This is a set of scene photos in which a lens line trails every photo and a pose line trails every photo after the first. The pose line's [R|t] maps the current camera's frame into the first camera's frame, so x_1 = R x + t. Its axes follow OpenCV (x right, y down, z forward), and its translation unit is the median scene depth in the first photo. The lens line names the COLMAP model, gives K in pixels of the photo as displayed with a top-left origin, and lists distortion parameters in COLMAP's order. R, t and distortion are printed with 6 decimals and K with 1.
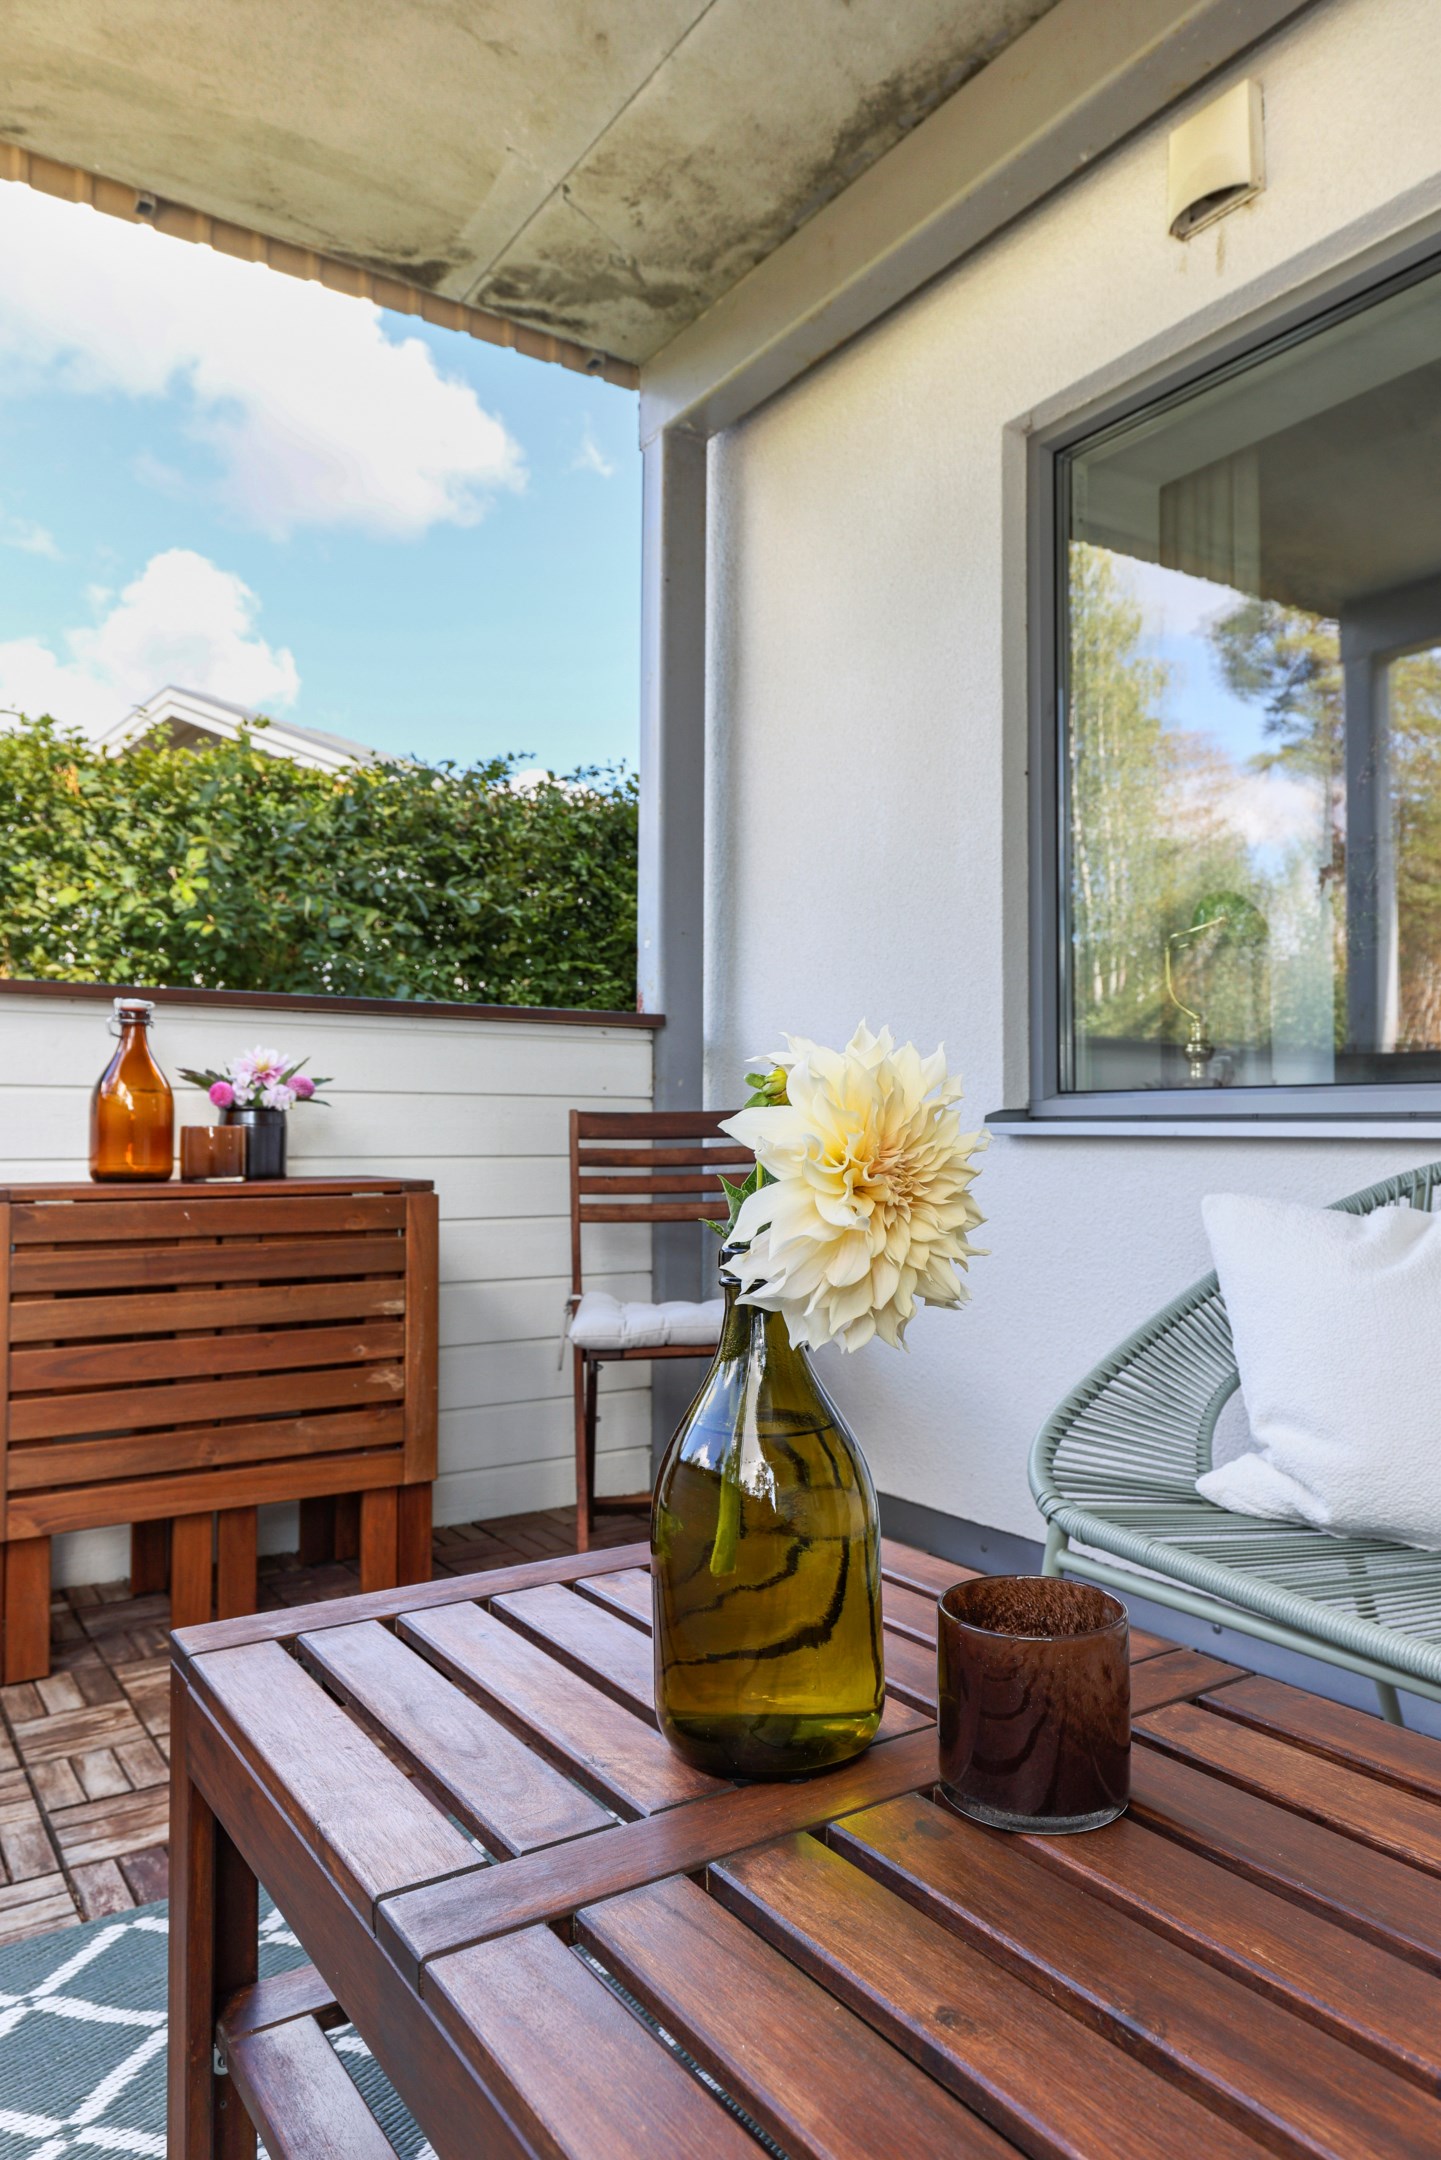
lens RADIAL K [[1416.8, 0, 720.5], [0, 1416.8, 1080.0], [0, 0, 1]] dist [0.007963, 0.002168]
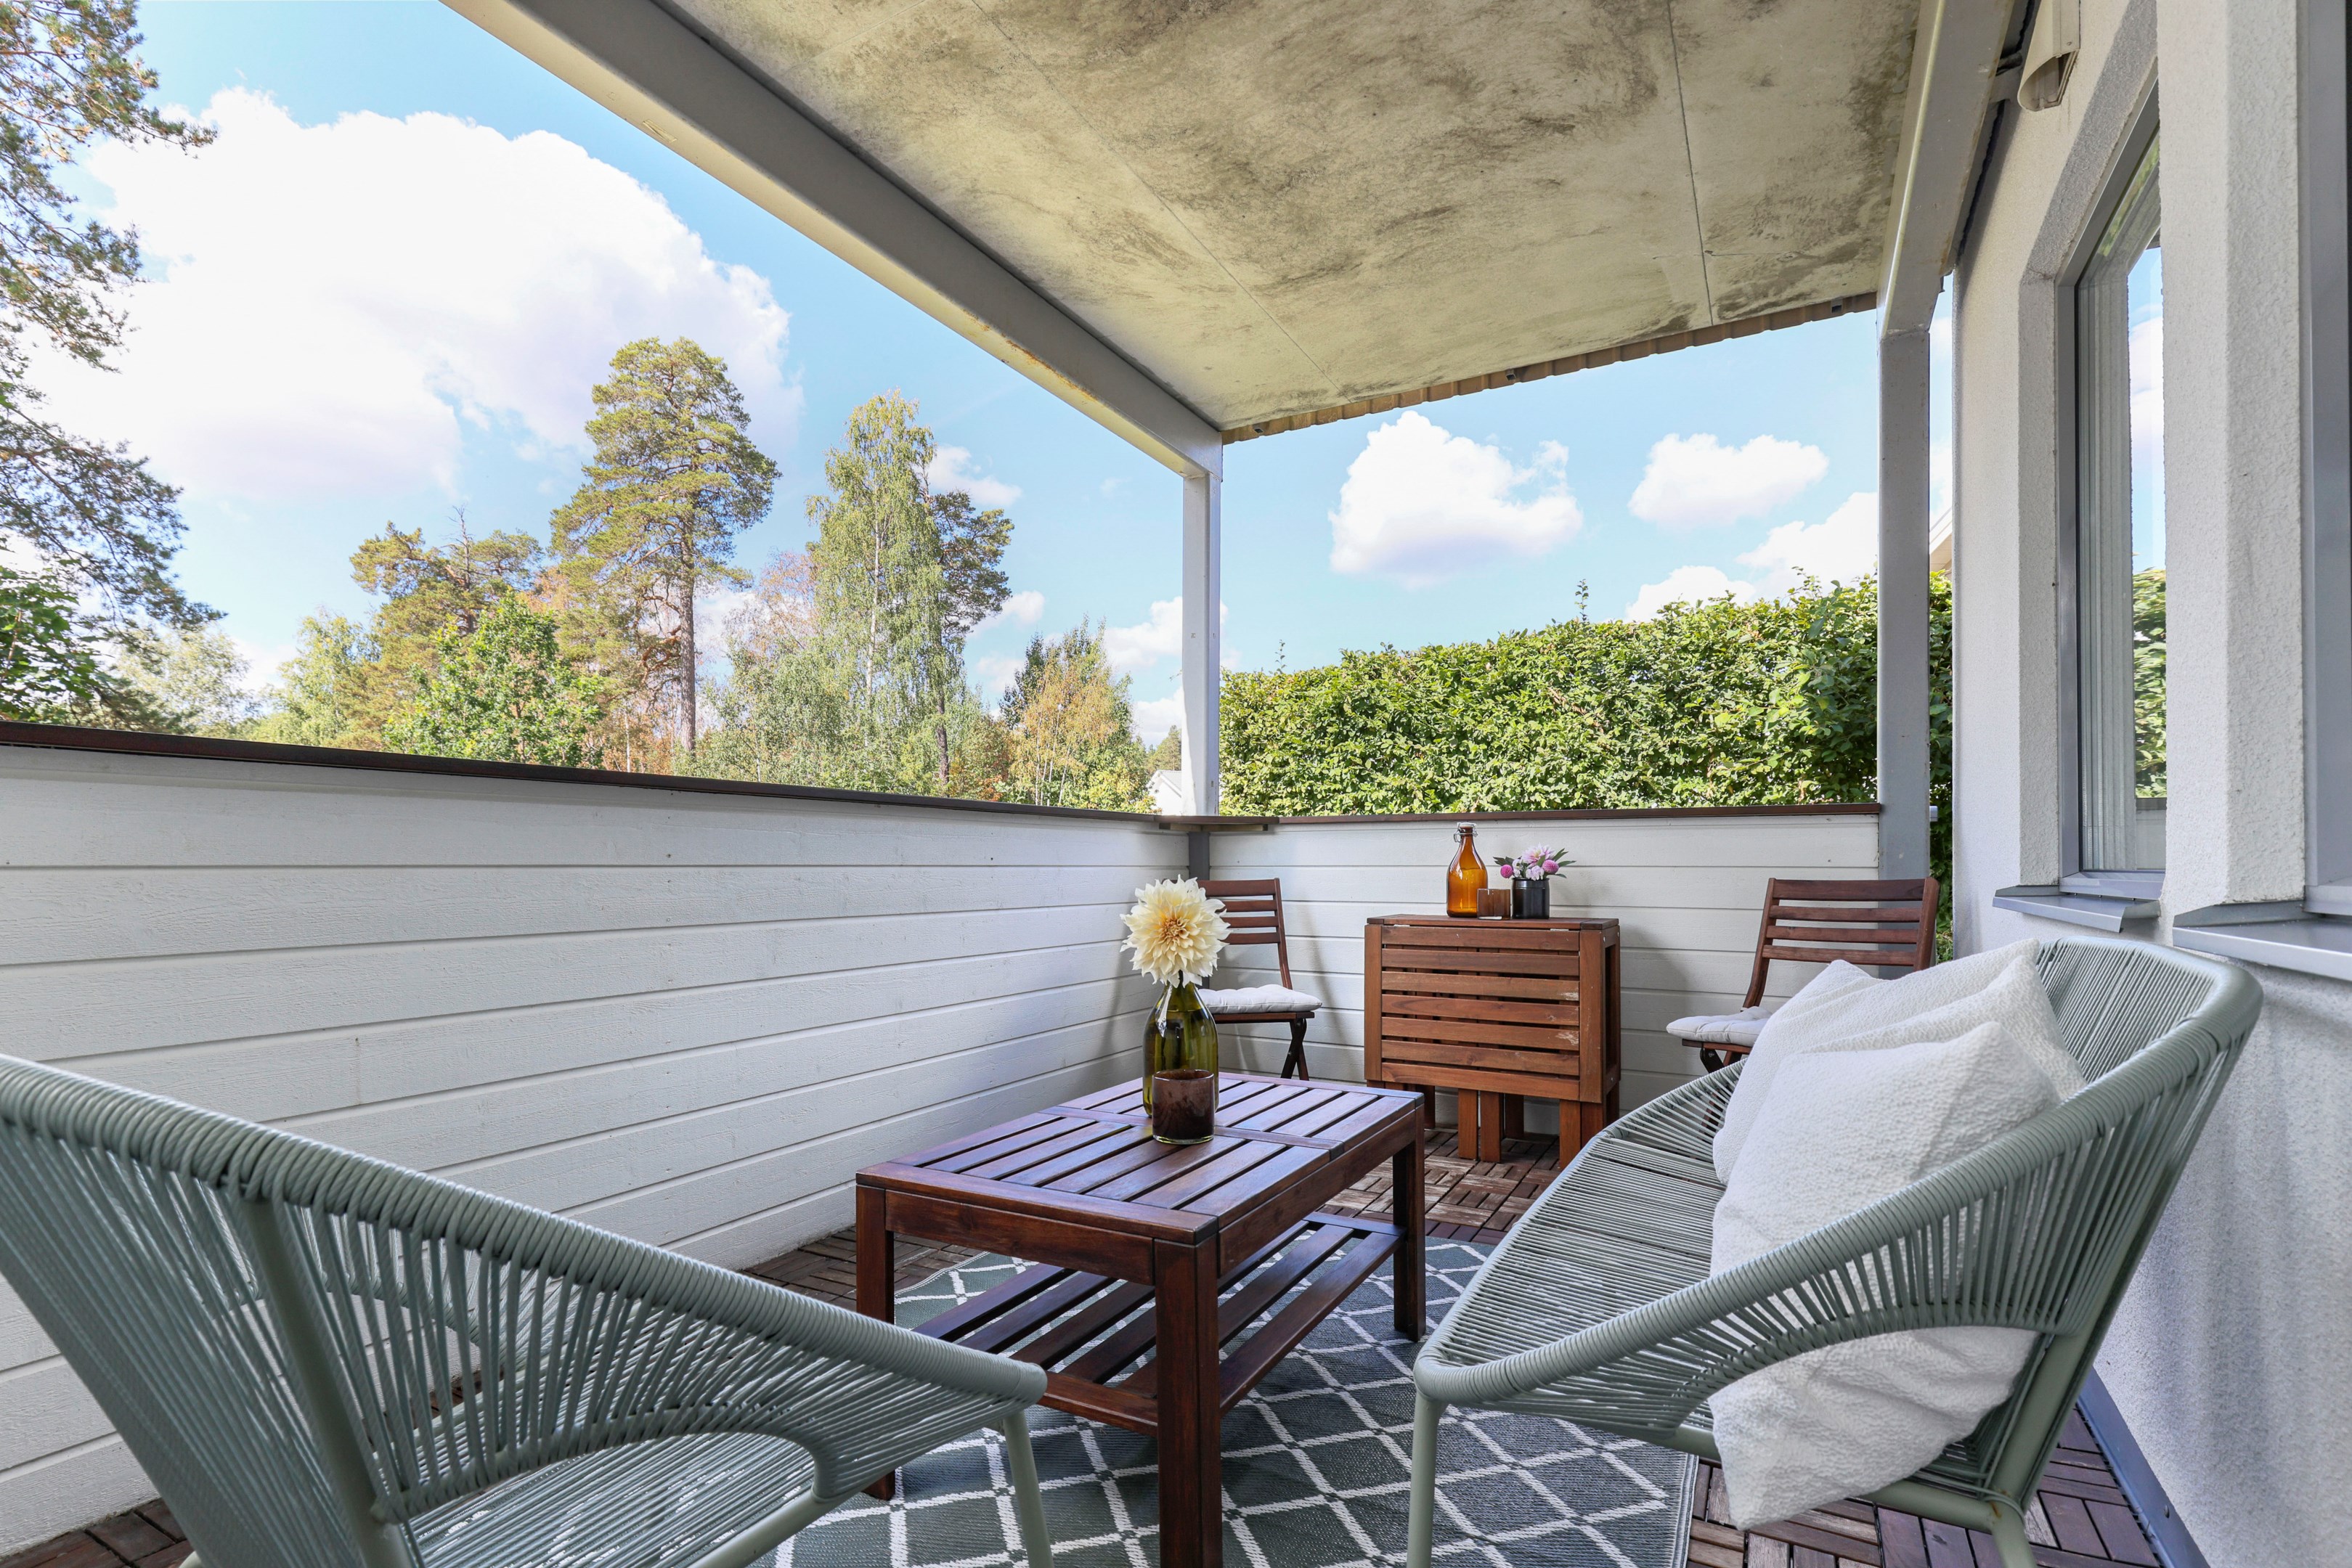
lens RADIAL K [[1167.7, 0, 1222.0], [0, 1167.7, 844.8], [0, 0, 1]] dist [0.004001, 0.001486]
pose [[0.442310, -0.013986, -0.896753, 0.829368], [0.032253, 0.999480, 0.000320, -0.036466], [0.896282, -0.029064, 0.442531, -0.000884]]
